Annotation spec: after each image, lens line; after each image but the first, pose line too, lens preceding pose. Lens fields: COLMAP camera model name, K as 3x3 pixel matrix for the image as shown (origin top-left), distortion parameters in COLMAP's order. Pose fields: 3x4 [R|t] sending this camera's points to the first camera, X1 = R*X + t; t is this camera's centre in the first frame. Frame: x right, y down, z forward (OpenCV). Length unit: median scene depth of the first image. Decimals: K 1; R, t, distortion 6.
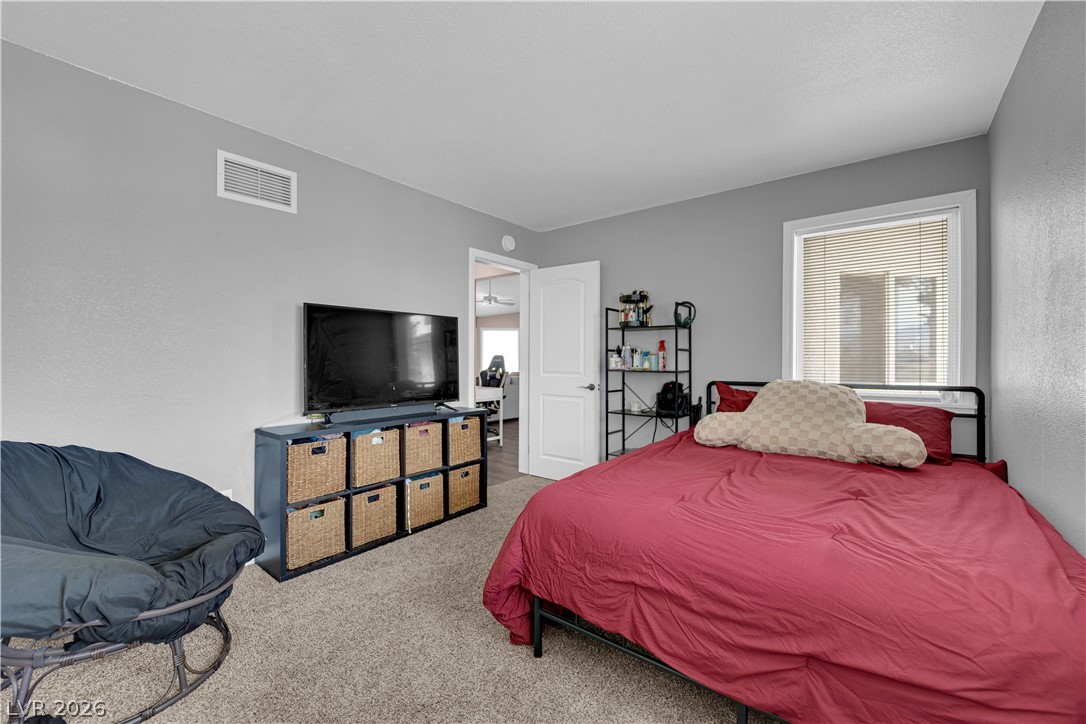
lens RADIAL K [[434.9, 0, 546.9], [0, 434.9, 361.9], [0, 0, 1]] dist [-0.009830, -0.001335]
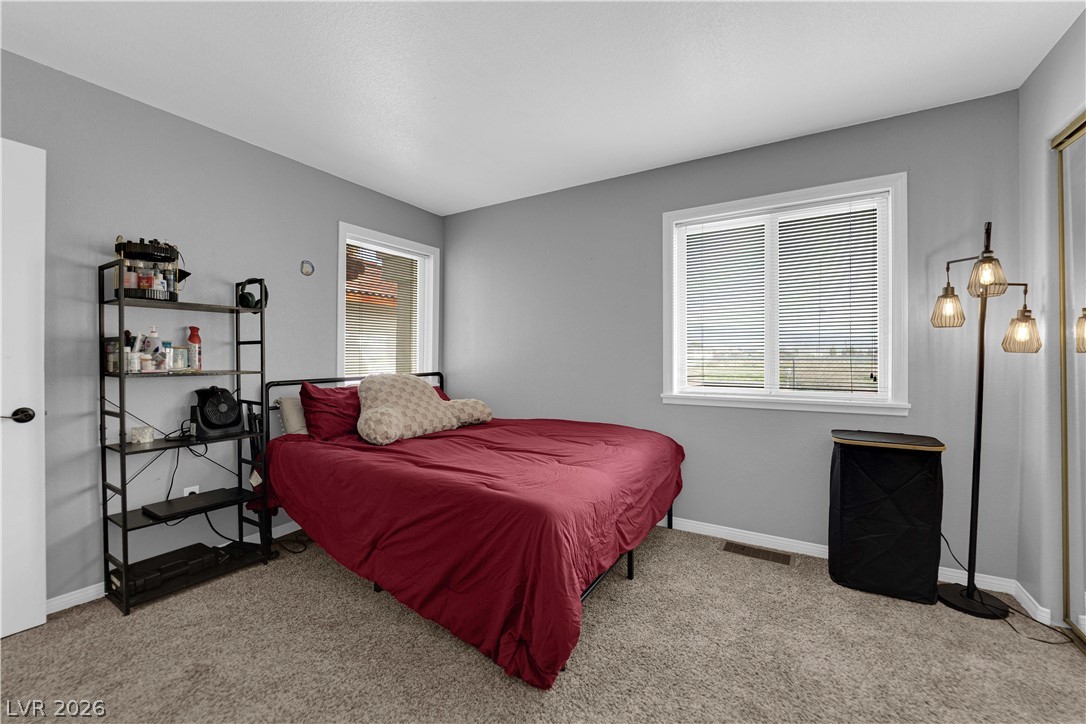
lens RADIAL K [[434.9, 0, 551.4], [0, 434.9, 356.8], [0, 0, 1]] dist [-0.009830, -0.001335]
pose [[-0.132357, -0.006063, 0.991184, -0.458736], [0.003589, 0.999972, 0.006596, -0.005838], [-0.991196, 0.004431, -0.132332, 0.552280]]
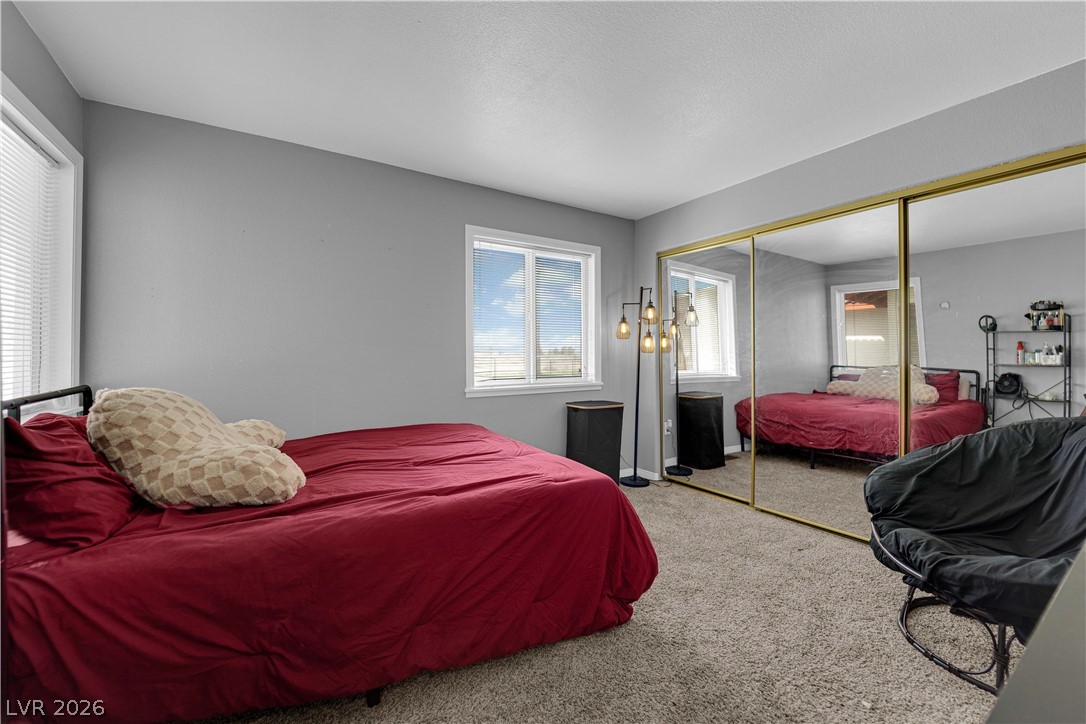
lens RADIAL K [[434.9, 0, 550.1], [0, 434.9, 354.8], [0, 0, 1]] dist [-0.009830, -0.001335]
pose [[-0.948005, -0.002188, 0.318248, -0.110670], [-0.000731, 0.999989, 0.004699, -0.005247], [-0.318255, 0.004222, -0.947996, 1.047244]]
